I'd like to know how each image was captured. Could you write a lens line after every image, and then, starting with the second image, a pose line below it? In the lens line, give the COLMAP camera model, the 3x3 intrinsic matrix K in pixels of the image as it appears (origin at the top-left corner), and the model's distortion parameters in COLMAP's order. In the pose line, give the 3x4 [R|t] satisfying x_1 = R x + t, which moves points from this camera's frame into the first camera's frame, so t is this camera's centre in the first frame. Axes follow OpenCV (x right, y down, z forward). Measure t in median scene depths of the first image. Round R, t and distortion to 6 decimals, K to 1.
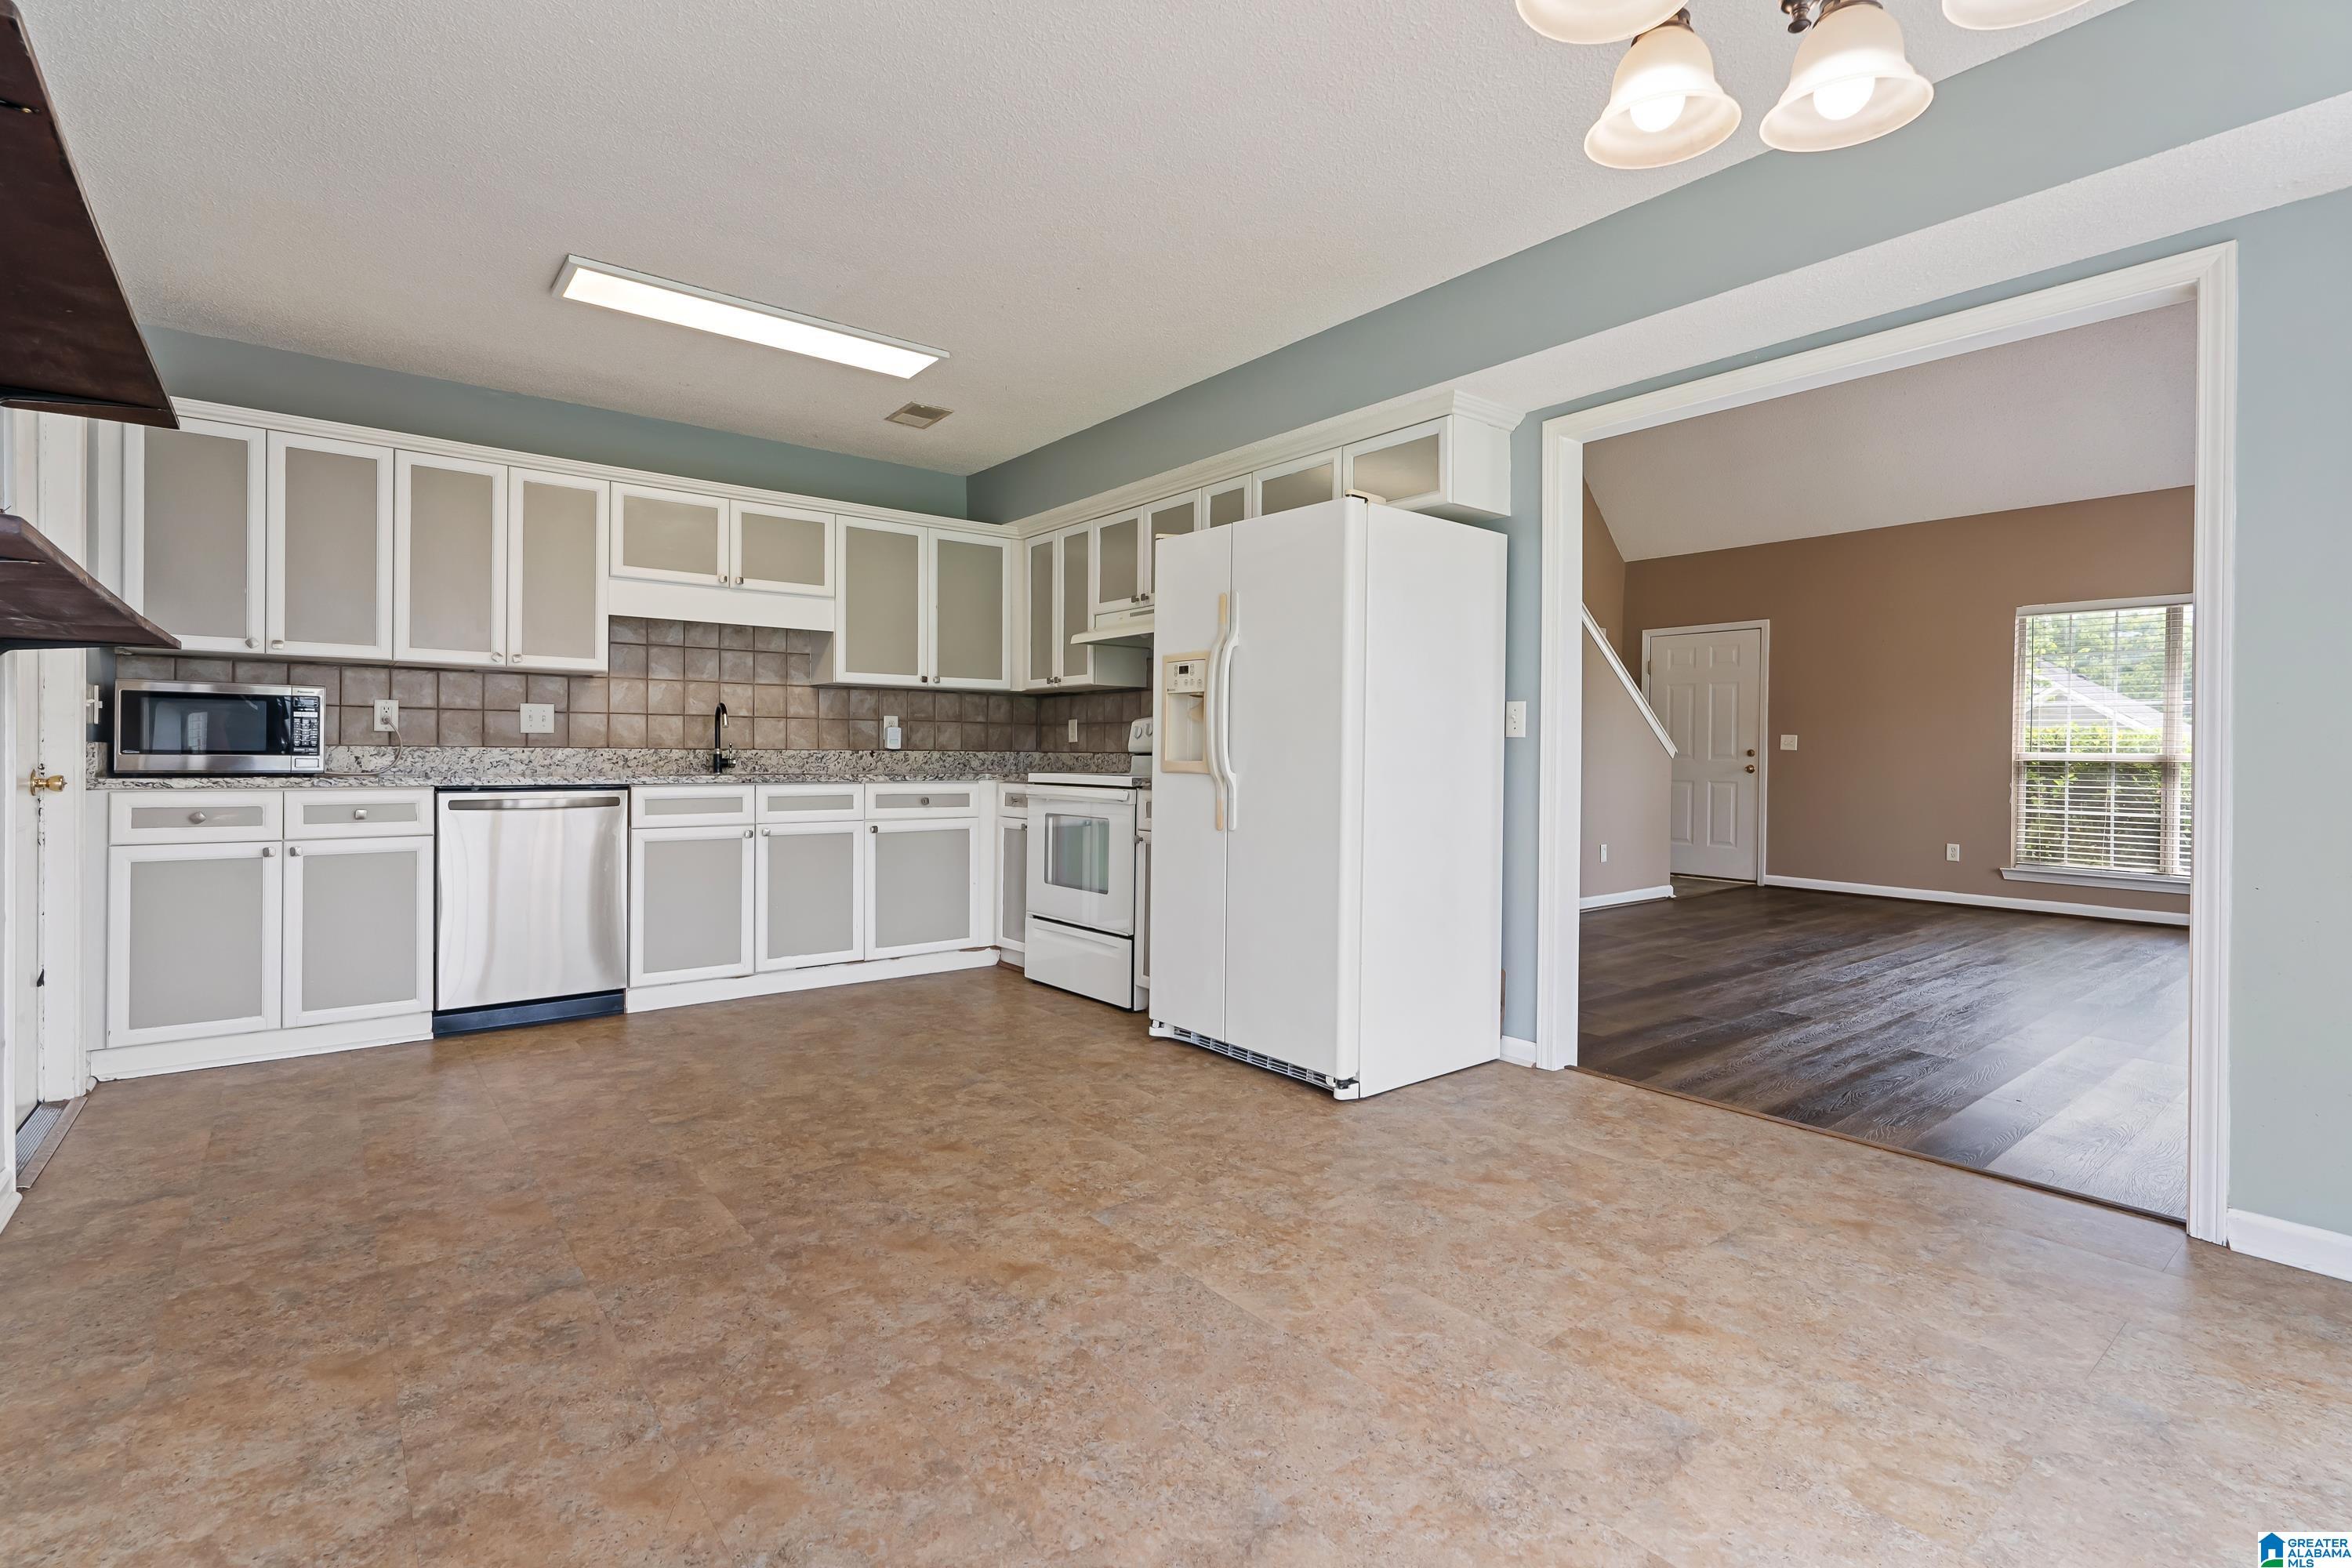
lens RADIAL K [[1090.4, 0, 1181.2], [0, 1090.4, 743.2], [0, 0, 1]] dist [0.002356, 0.000344]
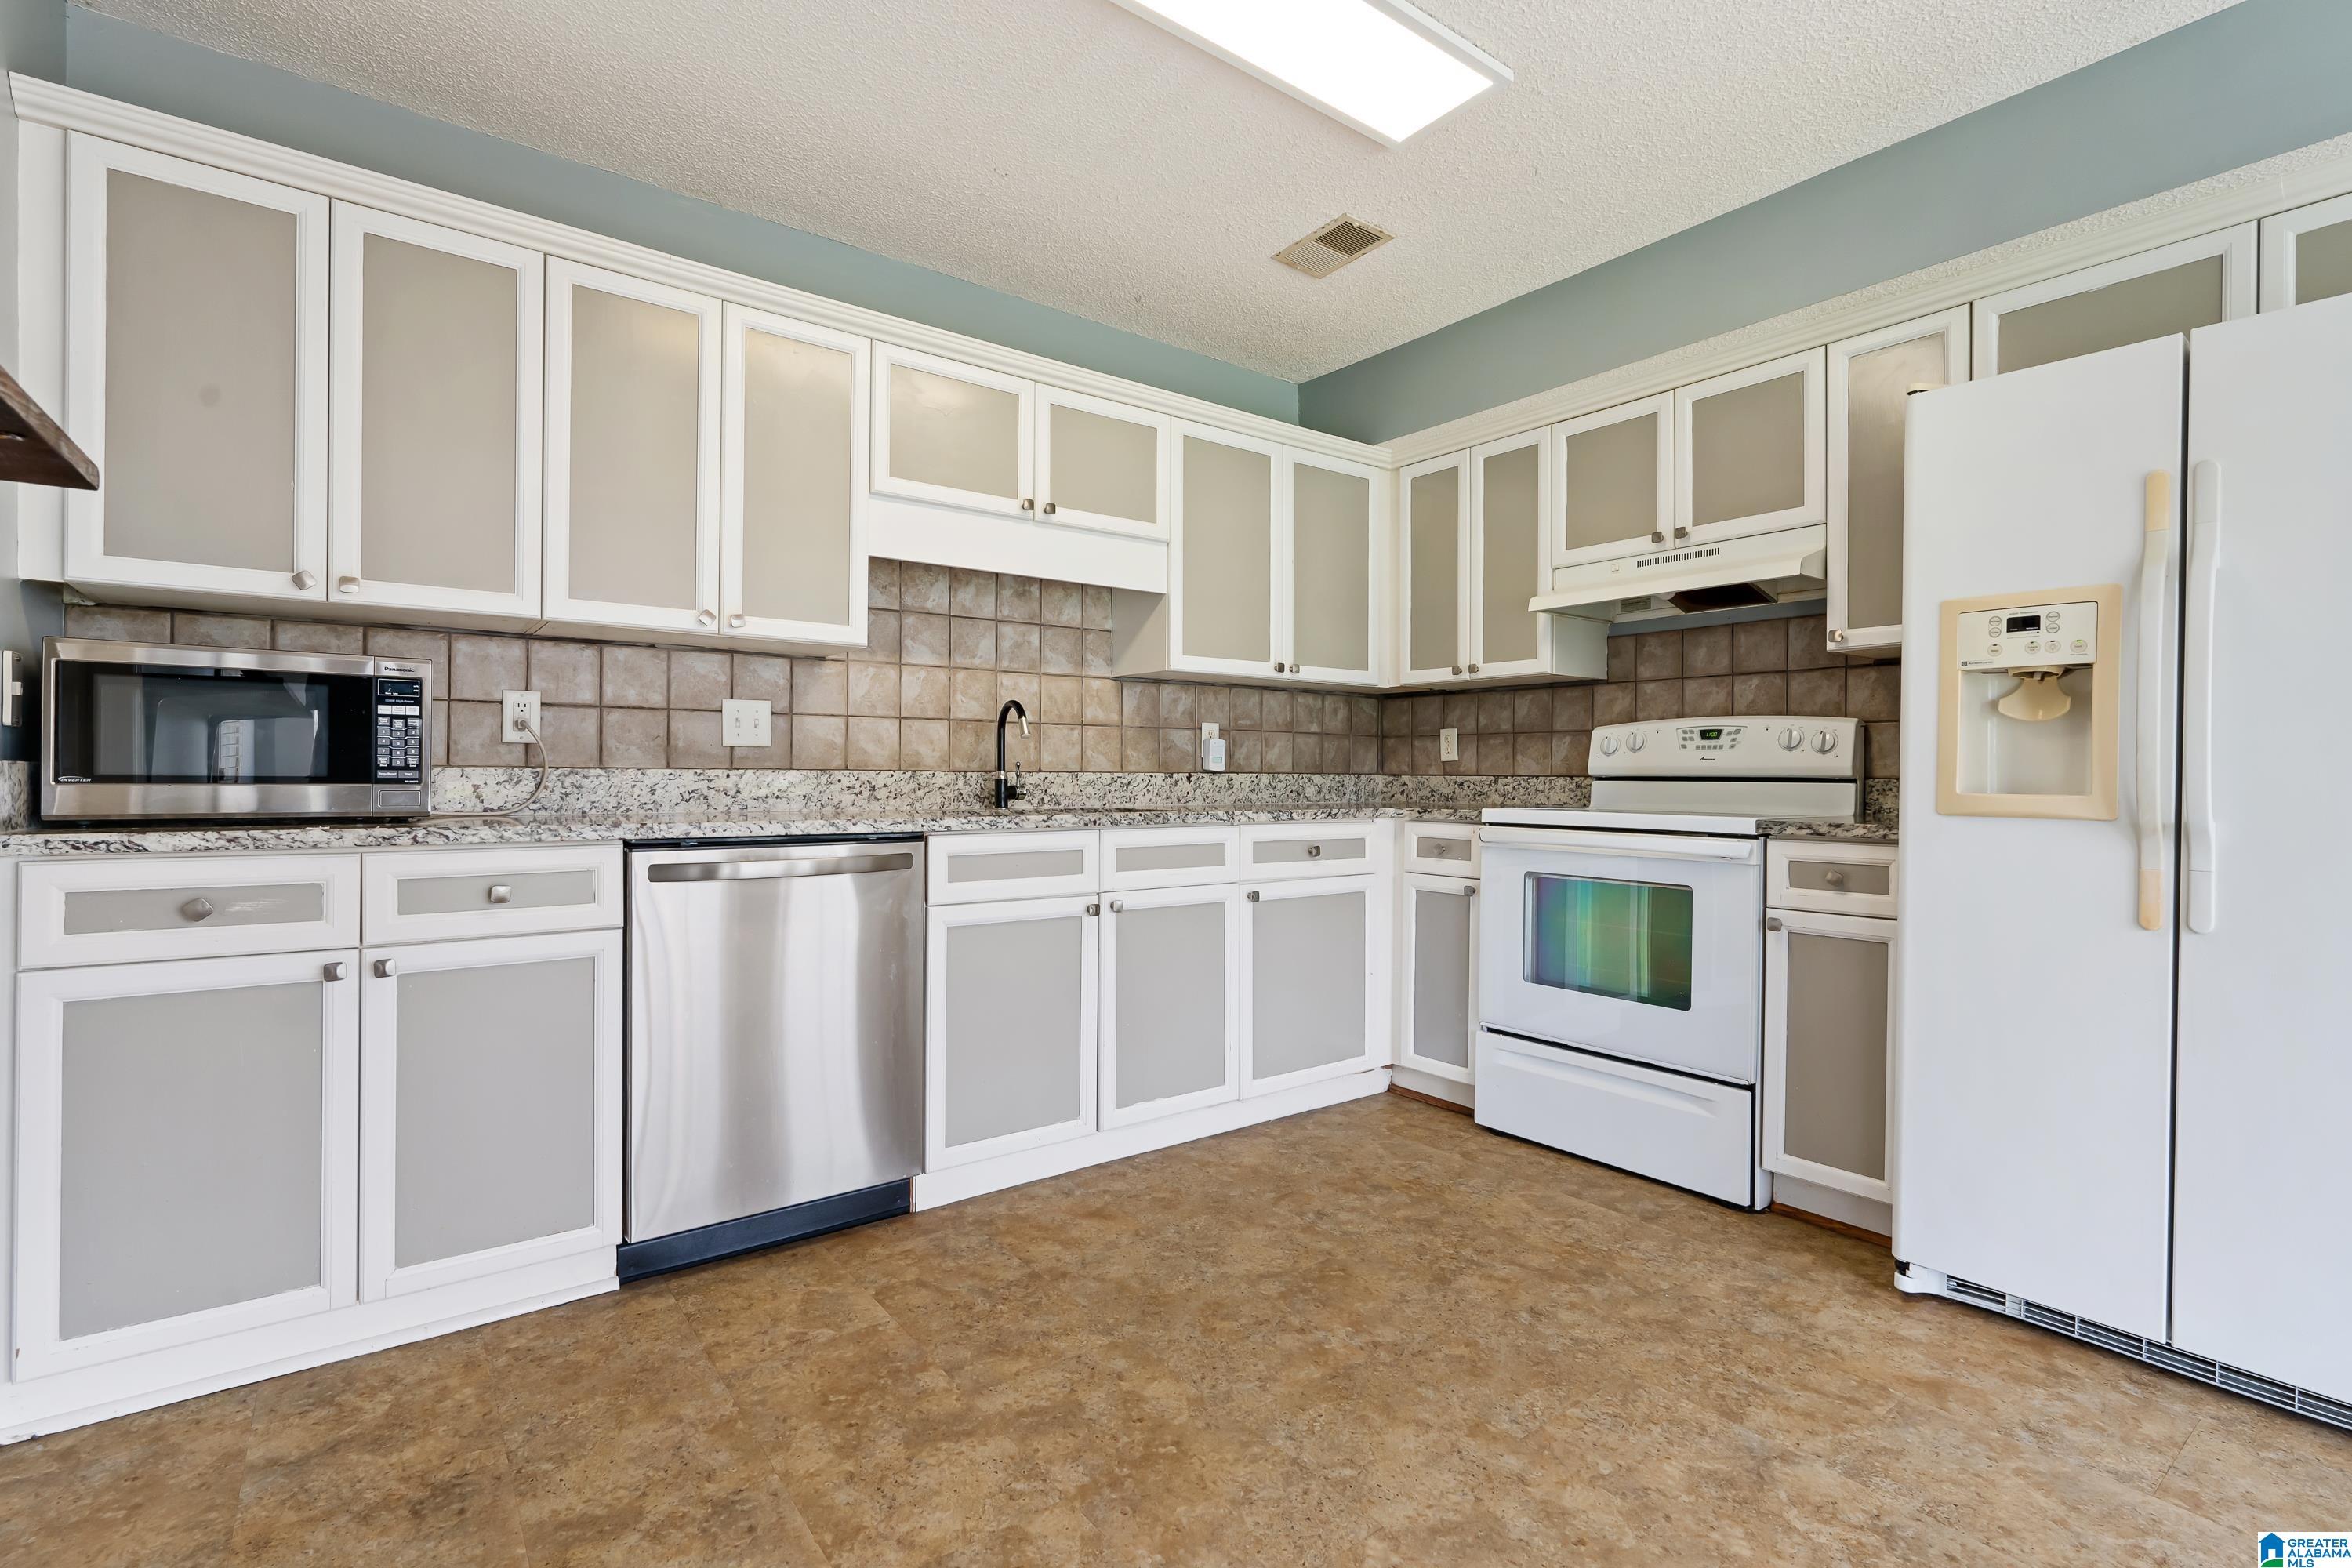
lens RADIAL K [[1072.8, 0, 1182.5], [0, 1072.8, 762.6], [0, 0, 1]] dist [-0.003678, 0.000126]
pose [[0.999805, -0.000655, -0.019739, -0.321873], [0.000649, 1.000000, -0.000292, 0.000426], [0.019739, 0.000279, 0.999805, 0.380592]]
